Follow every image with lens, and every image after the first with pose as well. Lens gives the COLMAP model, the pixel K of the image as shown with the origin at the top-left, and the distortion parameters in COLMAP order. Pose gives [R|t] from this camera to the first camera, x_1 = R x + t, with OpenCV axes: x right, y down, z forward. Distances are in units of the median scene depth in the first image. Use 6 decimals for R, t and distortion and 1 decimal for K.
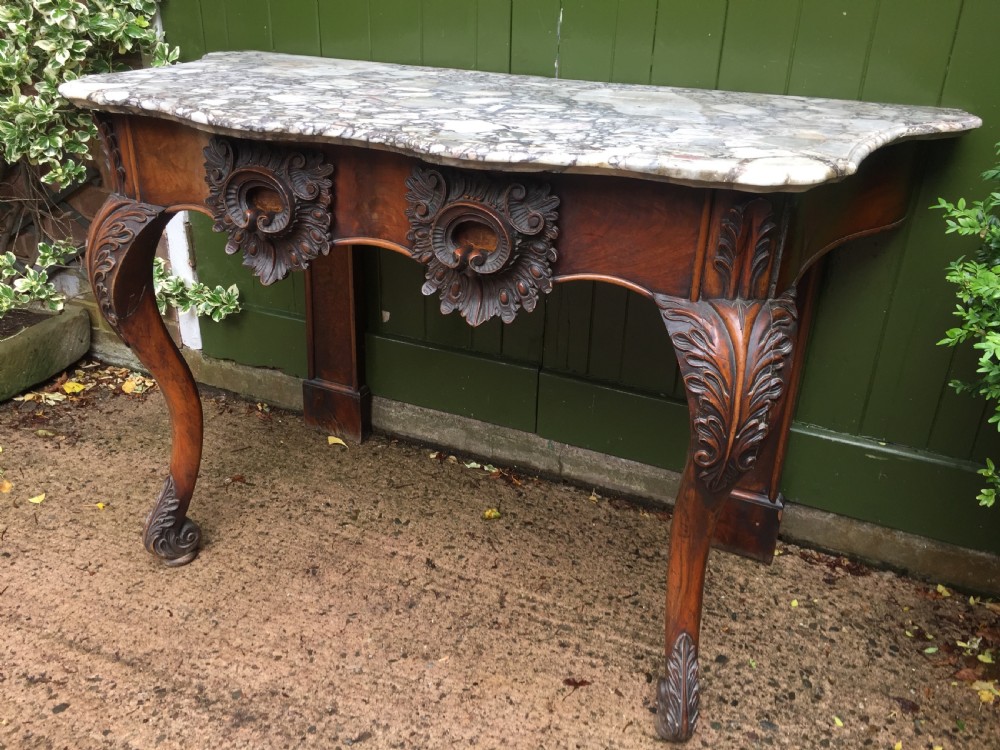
lens RADIAL K [[875.1, 0, 496.0], [0, 875.1, 369.5], [0, 0, 1]] dist [0.079116, -0.119490]
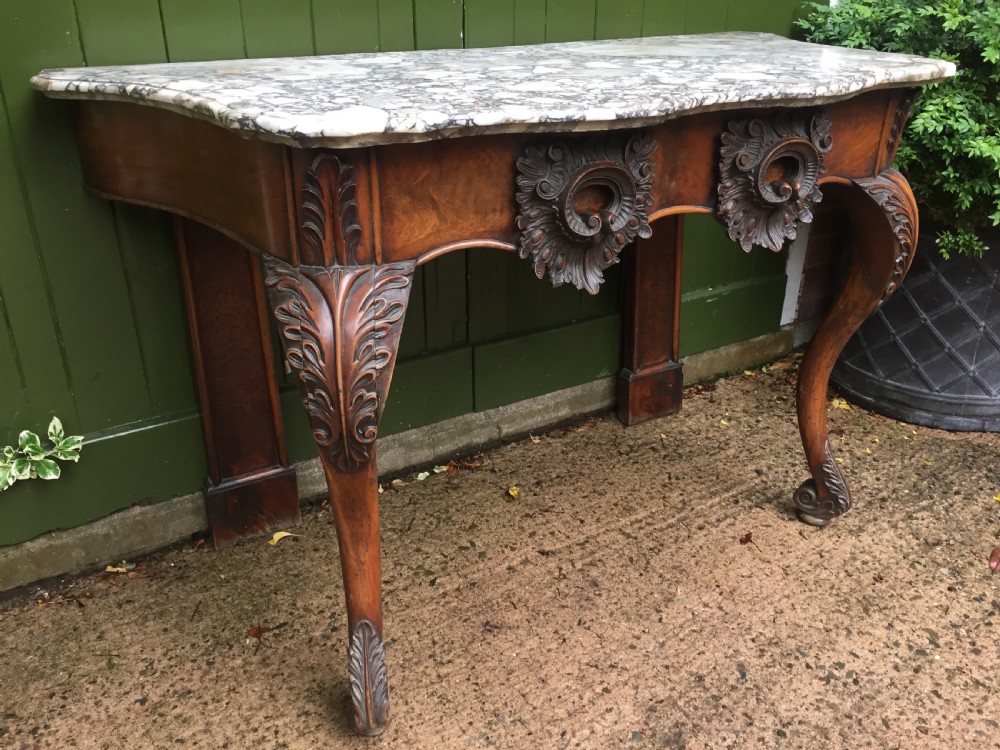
lens RADIAL K [[875.1, 0, 508.3], [0, 875.1, 371.0], [0, 0, 1]] dist [0.079116, -0.119490]
pose [[0.555102, -0.381614, 0.739075, -0.757317], [0.361817, 0.910858, 0.198561, -0.176448], [-0.748966, 0.157188, 0.643693, 0.375531]]
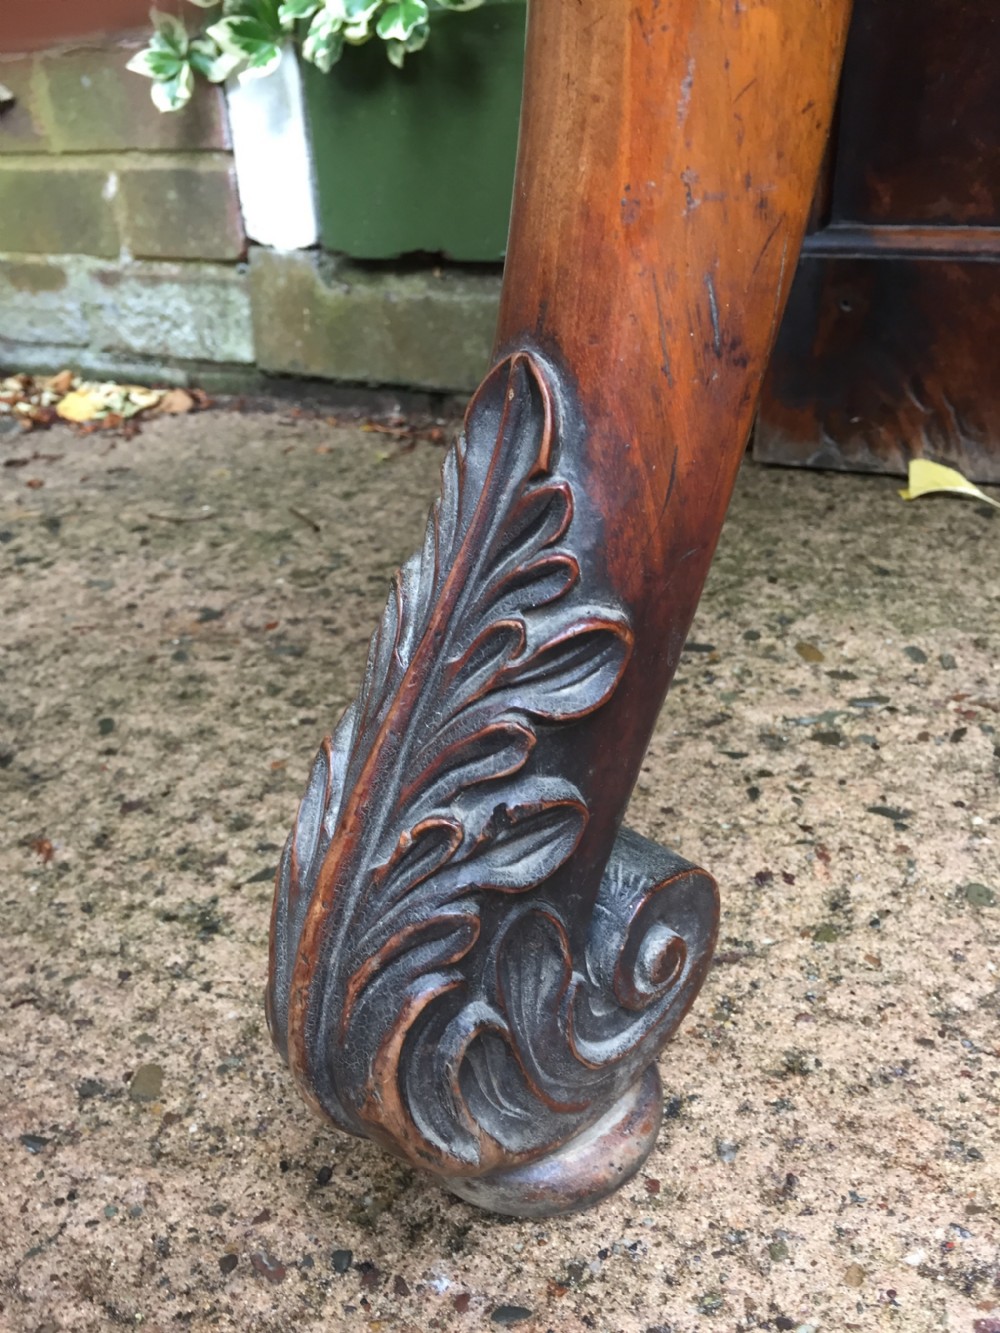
lens RADIAL K [[1166.5, 0, 493.1], [0, 1166.5, 658.9], [0, 0, 1]] dist [0.079116, -0.119490]
pose [[0.997147, -0.047806, -0.058424, -0.357450], [0.049174, 0.998543, 0.022200, 0.145626], [0.057277, -0.025010, 0.998045, 0.847274]]
